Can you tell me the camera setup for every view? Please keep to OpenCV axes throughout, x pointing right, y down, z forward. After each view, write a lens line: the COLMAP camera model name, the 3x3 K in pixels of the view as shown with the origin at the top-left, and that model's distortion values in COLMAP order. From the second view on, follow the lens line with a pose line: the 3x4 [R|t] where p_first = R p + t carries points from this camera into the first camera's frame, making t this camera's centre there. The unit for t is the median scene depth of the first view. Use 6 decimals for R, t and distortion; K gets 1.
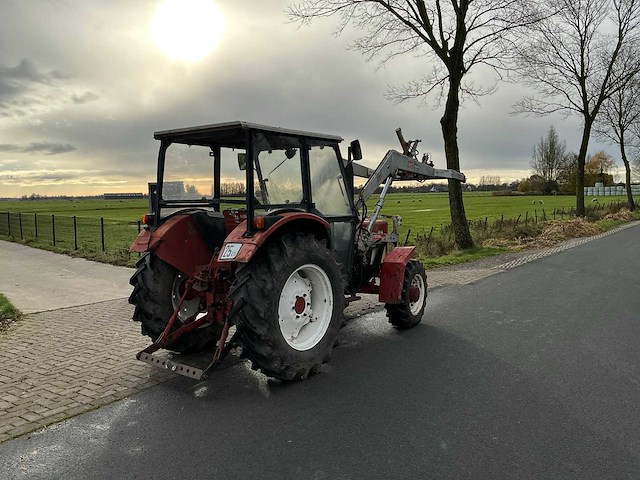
lens RADIAL K [[529.1, 0, 317.3], [0, 529.1, 238.2], [0, 0, 1]] dist [0.090502, -0.176030]
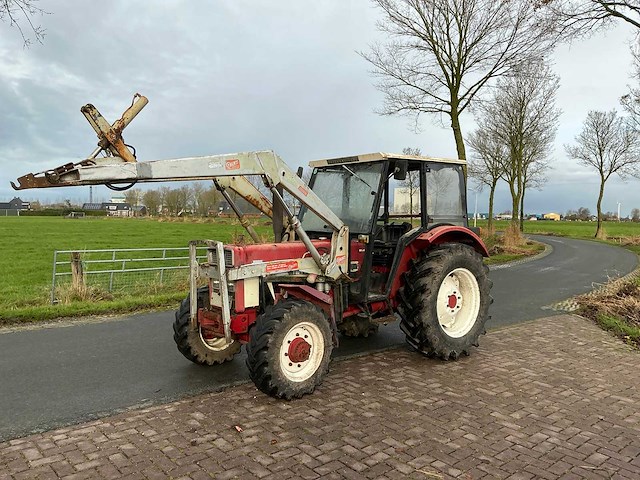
lens RADIAL K [[529.1, 0, 318.1], [0, 529.1, 238.7], [0, 0, 1]] dist [0.090502, -0.176030]
pose [[-0.975583, -0.000416, 0.219630, -0.226373], [0.025506, 0.993017, 0.115178, -0.158136], [-0.218144, 0.117968, -0.968760, 2.135772]]
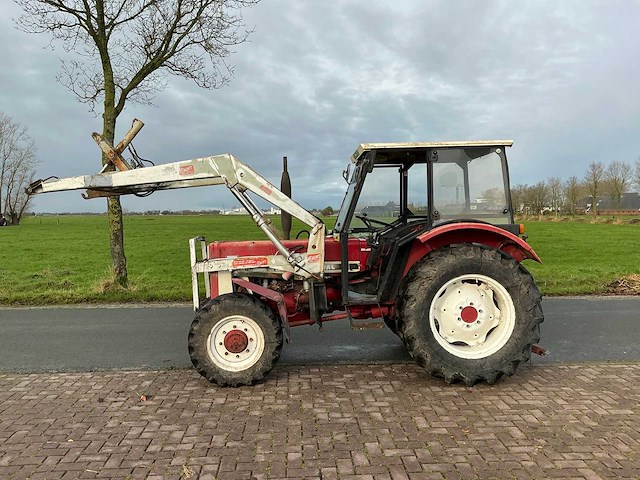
lens RADIAL K [[529.1, 0, 318.8], [0, 529.1, 240.6], [0, 0, 1]] dist [0.090502, -0.176030]
pose [[-0.637523, -0.013061, 0.770321, -0.779872], [0.081148, 0.993156, 0.083998, -0.118197], [-0.766146, 0.116060, -0.632100, 1.786293]]
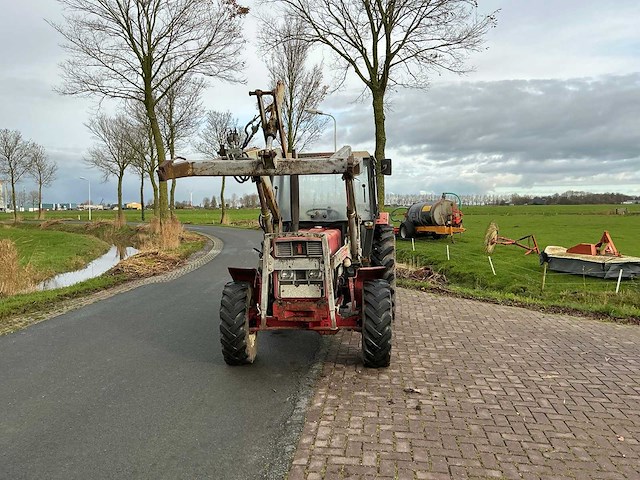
lens RADIAL K [[529.1, 0, 318.5], [0, 529.1, 235.3], [0, 0, 1]] dist [0.090502, -0.176030]
pose [[-0.864373, 0.056124, -0.499709, 0.560509], [-0.012558, 0.991033, 0.133028, -0.170698], [0.502694, 0.121261, -0.855917, 2.096094]]
